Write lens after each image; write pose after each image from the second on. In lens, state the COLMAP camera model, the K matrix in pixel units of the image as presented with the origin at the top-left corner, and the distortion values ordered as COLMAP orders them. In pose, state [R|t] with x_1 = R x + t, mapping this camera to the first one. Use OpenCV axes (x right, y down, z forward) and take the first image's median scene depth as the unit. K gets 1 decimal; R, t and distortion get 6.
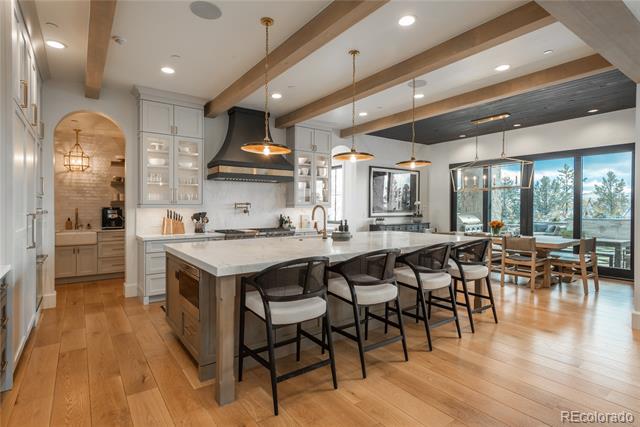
lens RADIAL K [[330.9, 0, 319.4], [0, 330.9, 209.6], [0, 0, 1]] dist [0.012167, -0.000100]
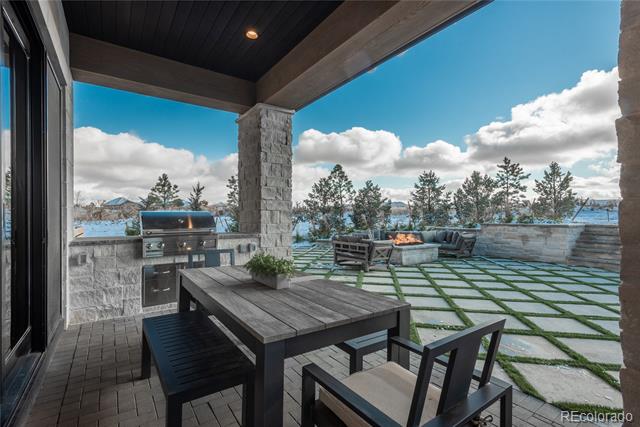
lens RADIAL K [[298.9, 0, 321.5], [0, 298.9, 216.0], [0, 0, 1]] dist [0.017297, 0.000078]
pose [[0.999974, 0.002510, -0.006709, 1.036927], [-0.002505, 0.999997, 0.000737, 0.025901], [0.006711, -0.000720, 0.999977, 0.920463]]
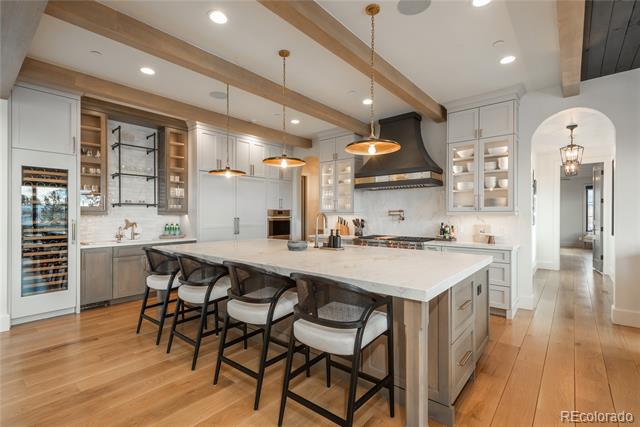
lens RADIAL K [[298.9, 0, 321.5], [0, 298.9, 216.0], [0, 0, 1]] dist [0.017297, 0.000078]
pose [[0.246990, 0.005312, -0.969003, 0.587083], [-0.003655, 0.999983, 0.004550, -0.006151], [0.969011, 0.002418, 0.247006, 0.547273]]
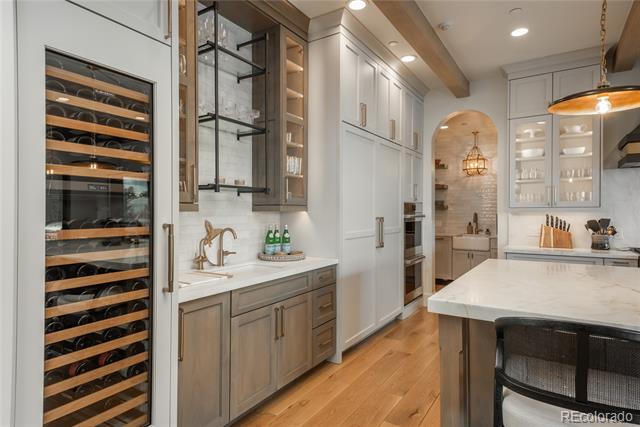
lens RADIAL K [[369.6, 0, 320.2], [0, 369.6, 209.8], [0, 0, 1]] dist [0.028261, 0.000197]
pose [[0.374456, -0.005059, -0.927231, 0.115223], [-0.004165, 0.999966, -0.007138, -0.002301], [0.927235, 0.006535, 0.374422, 0.177183]]
